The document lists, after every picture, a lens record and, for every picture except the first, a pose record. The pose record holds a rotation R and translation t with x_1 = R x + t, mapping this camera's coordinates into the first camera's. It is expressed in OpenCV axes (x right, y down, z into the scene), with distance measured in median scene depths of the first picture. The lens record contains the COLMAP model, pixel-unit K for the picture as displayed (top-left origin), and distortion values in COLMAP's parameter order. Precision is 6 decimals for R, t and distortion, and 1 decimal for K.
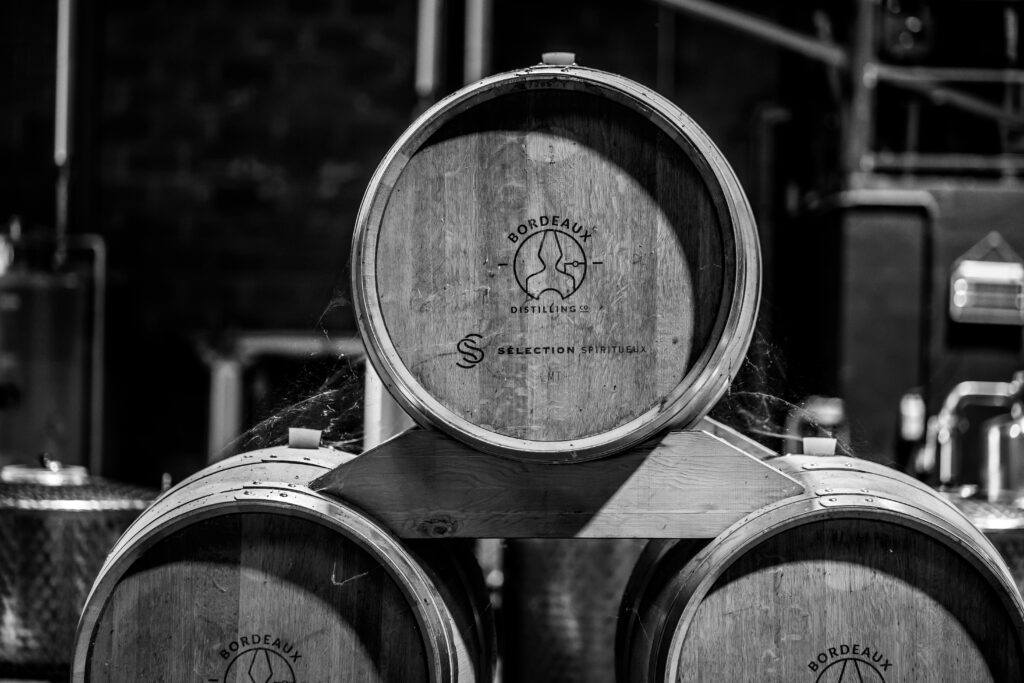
lens RADIAL K [[2505.4, 0, 512.0], [0, 2505.4, 341.5], [0, 0, 1]] dist [-0.001152, -0.290951]
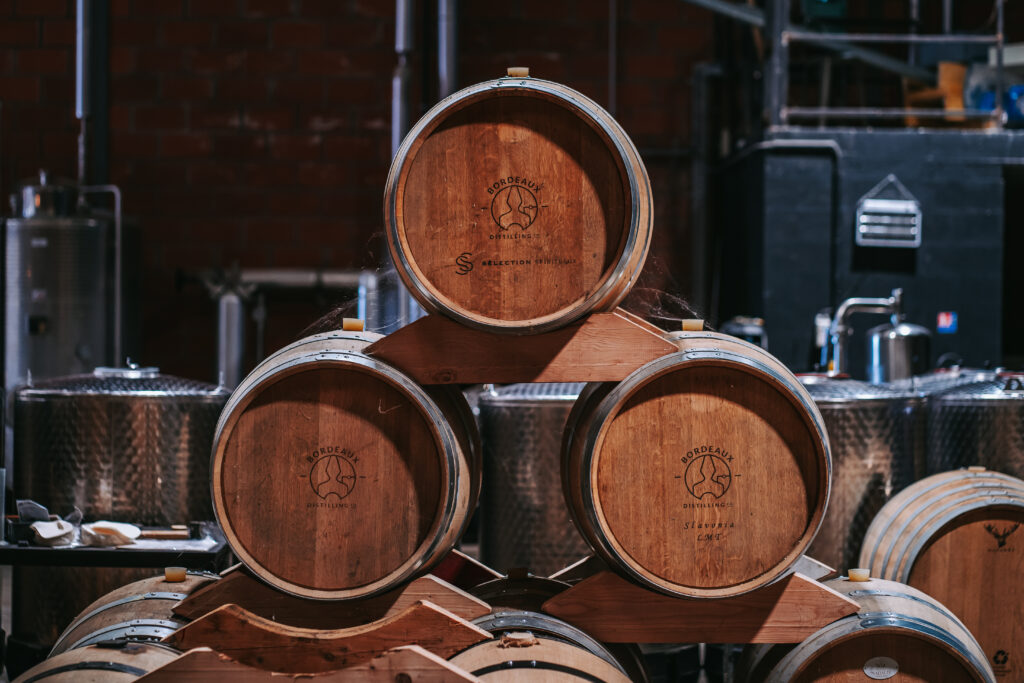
lens RADIAL K [[2501.9, 0, 512.0], [0, 2501.9, 341.5], [0, 0, 1]] dist [0.074267, -7.203830]
pose [[0.999810, -0.013380, 0.014196, -0.009663], [0.013017, 0.999593, 0.025392, 0.013051], [-0.014530, -0.025202, 0.999577, -0.564844]]
